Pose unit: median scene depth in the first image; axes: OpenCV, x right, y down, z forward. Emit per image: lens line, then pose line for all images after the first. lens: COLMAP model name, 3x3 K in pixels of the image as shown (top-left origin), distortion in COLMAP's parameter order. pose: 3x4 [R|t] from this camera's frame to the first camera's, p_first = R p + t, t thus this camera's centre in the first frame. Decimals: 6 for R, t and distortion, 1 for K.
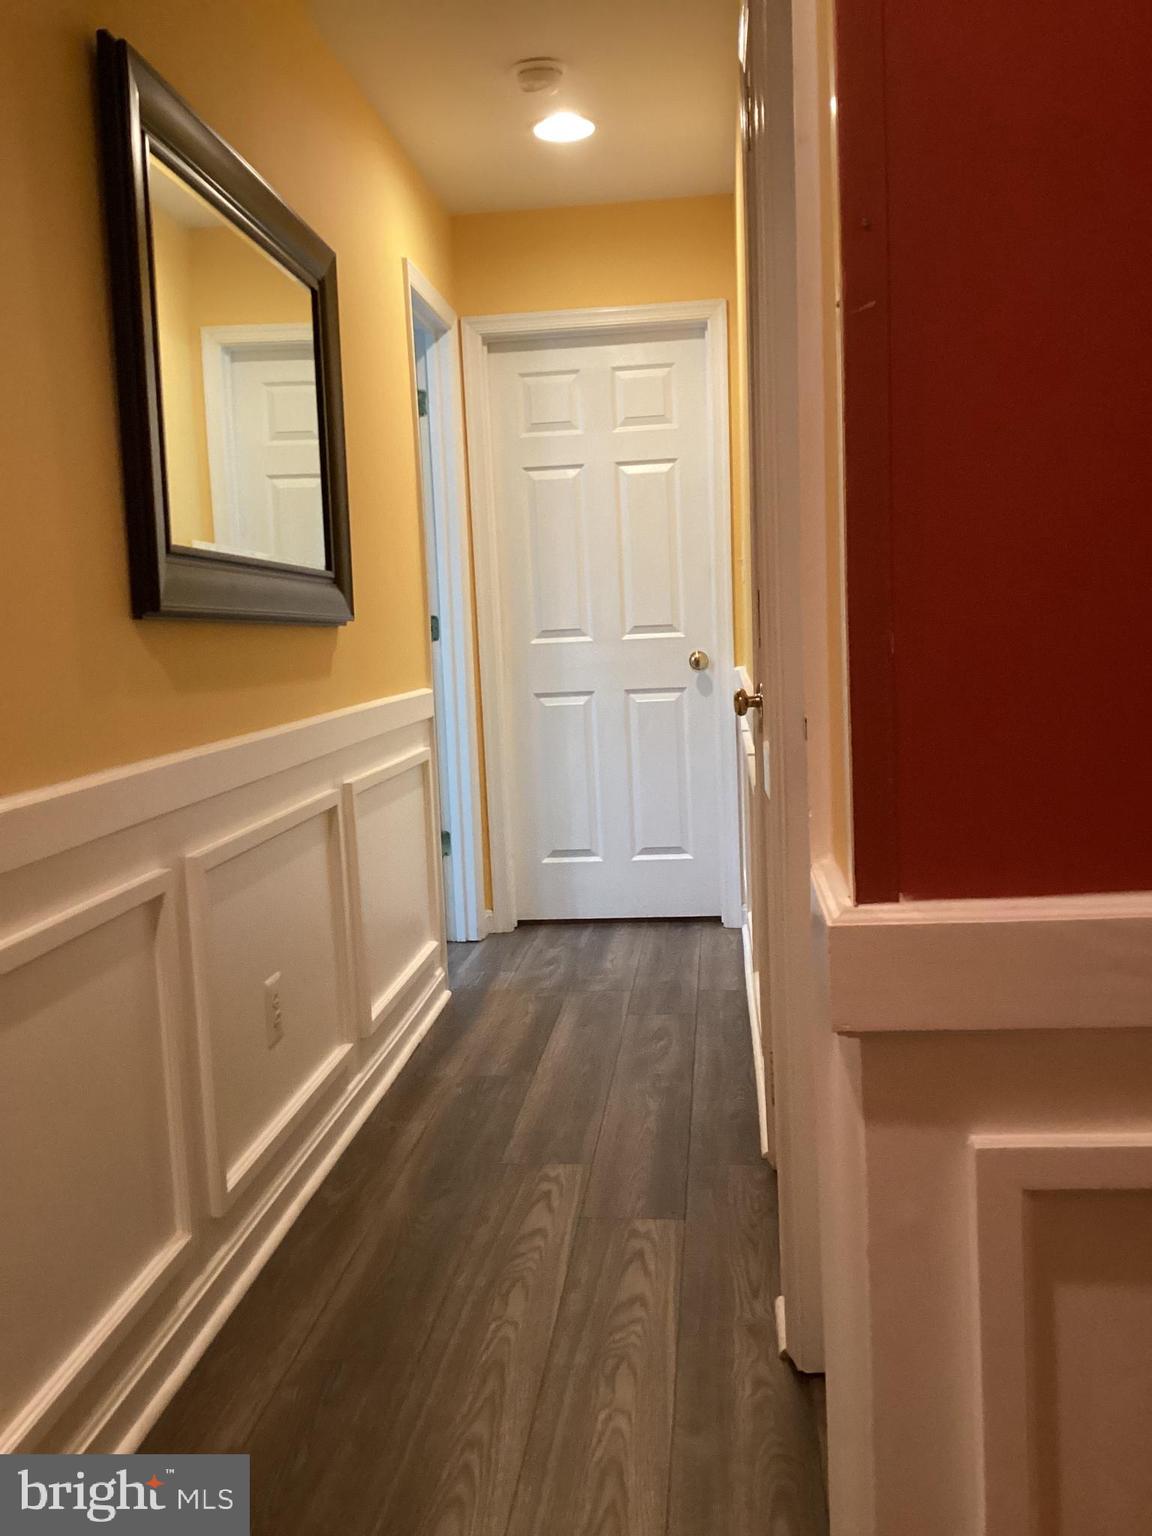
lens RADIAL K [[1382.4, 0, 576.0], [0, 1382.4, 768.0], [0, 0, 1]] dist [0.124784, -0.251336]
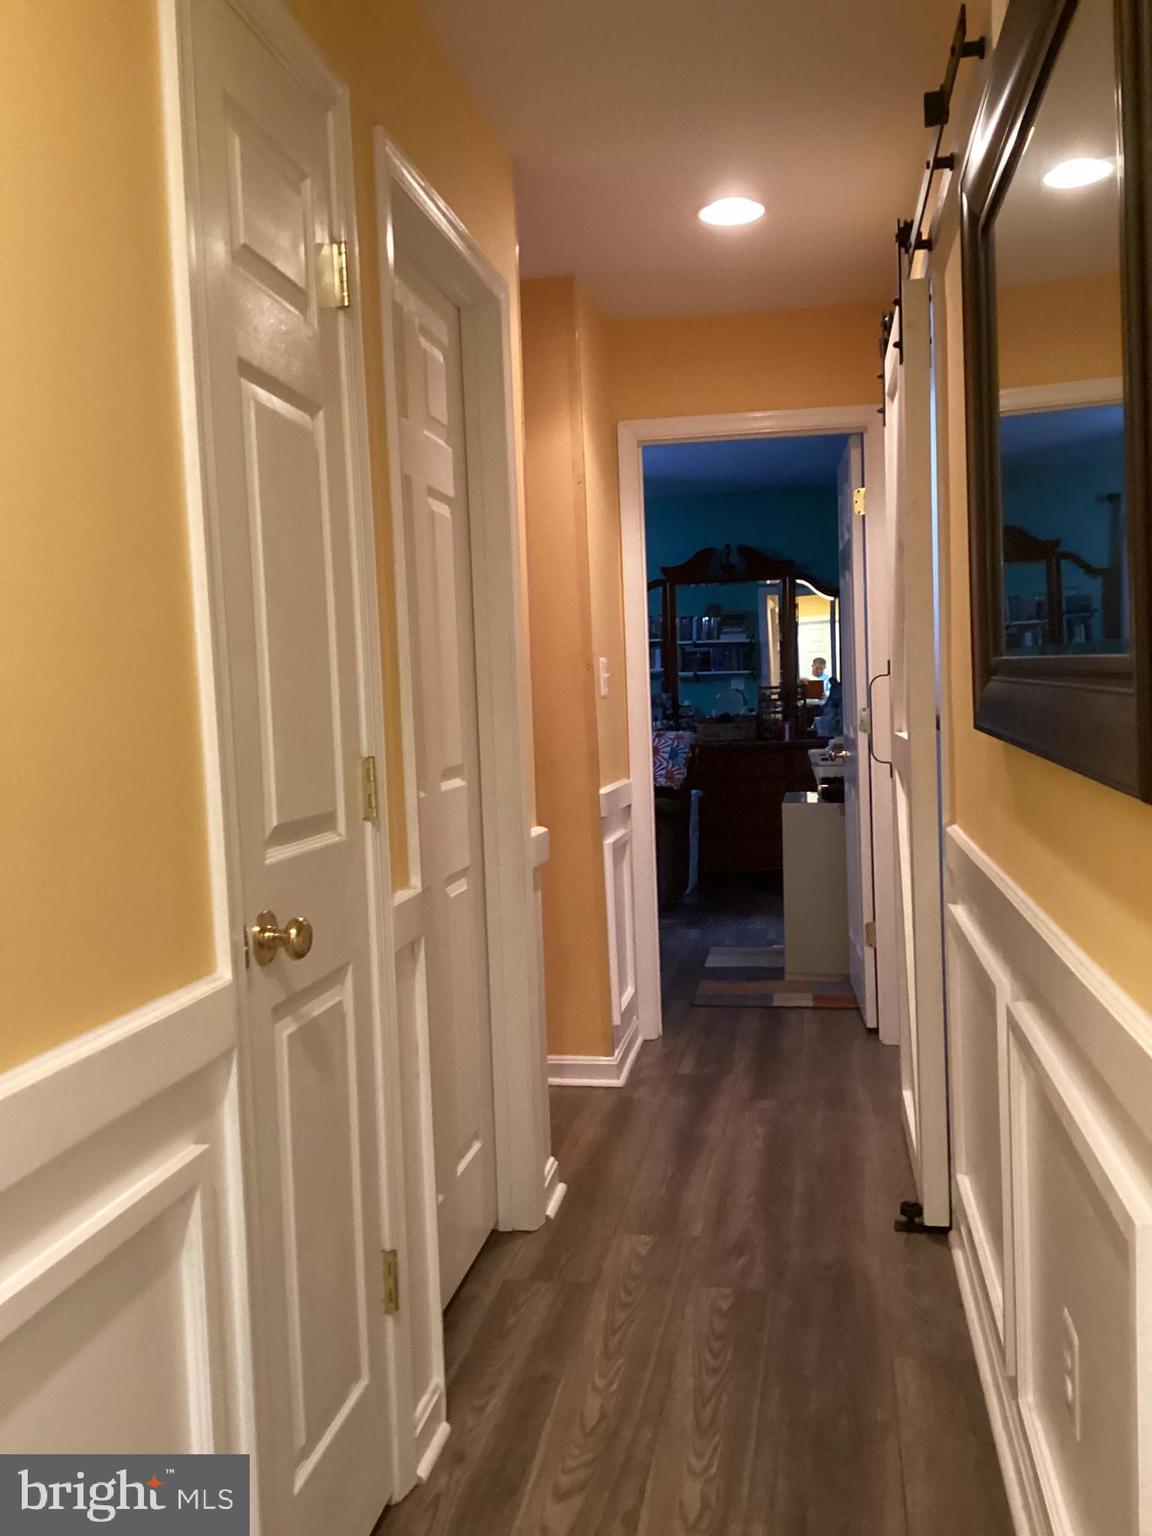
lens RADIAL K [[1382.4, 0, 576.0], [0, 1382.4, 768.0], [0, 0, 1]] dist [0.124784, -0.251336]
pose [[-0.994092, 0.076324, 0.077169, -0.075276], [0.087533, 0.984150, 0.154232, -0.245104], [-0.064174, 0.160076, -0.985016, 1.853793]]
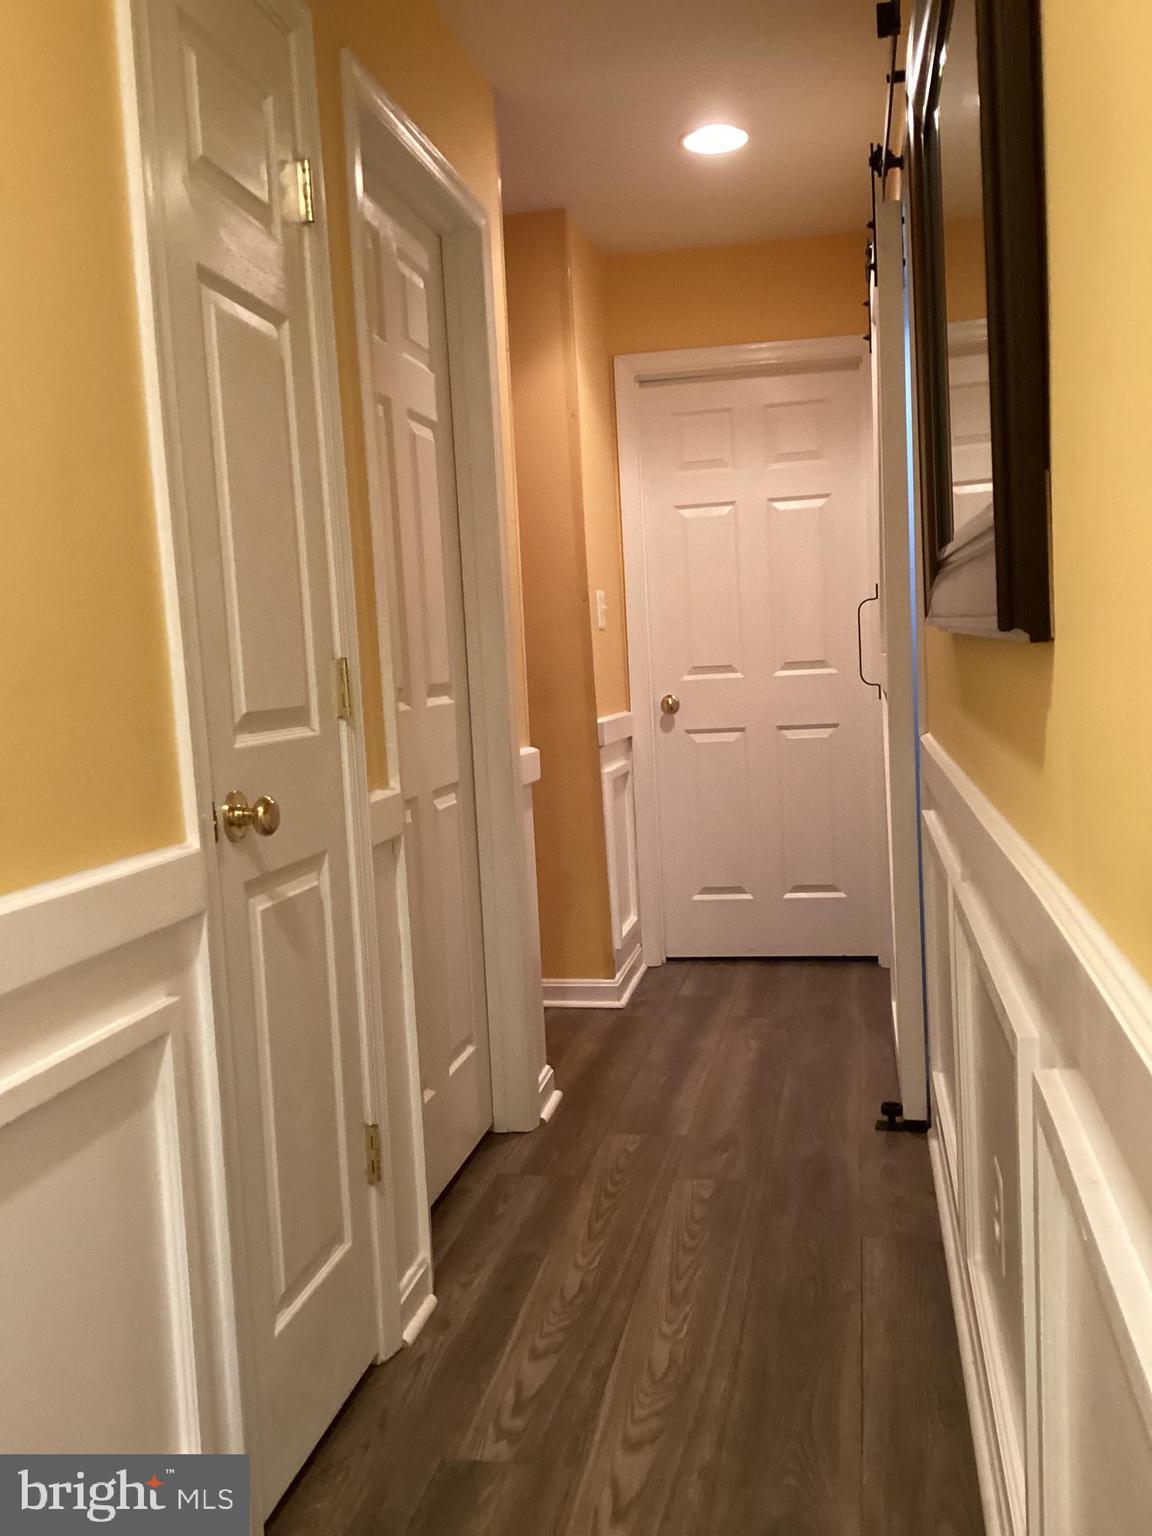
lens RADIAL K [[1382.4, 0, 576.0], [0, 1382.4, 768.0], [0, 0, 1]] dist [0.124784, -0.251336]
pose [[-0.990899, 0.087172, 0.102564, -0.121143], [0.104536, 0.978391, 0.178390, -0.203185], [-0.084797, 0.187488, -0.978600, 1.898678]]
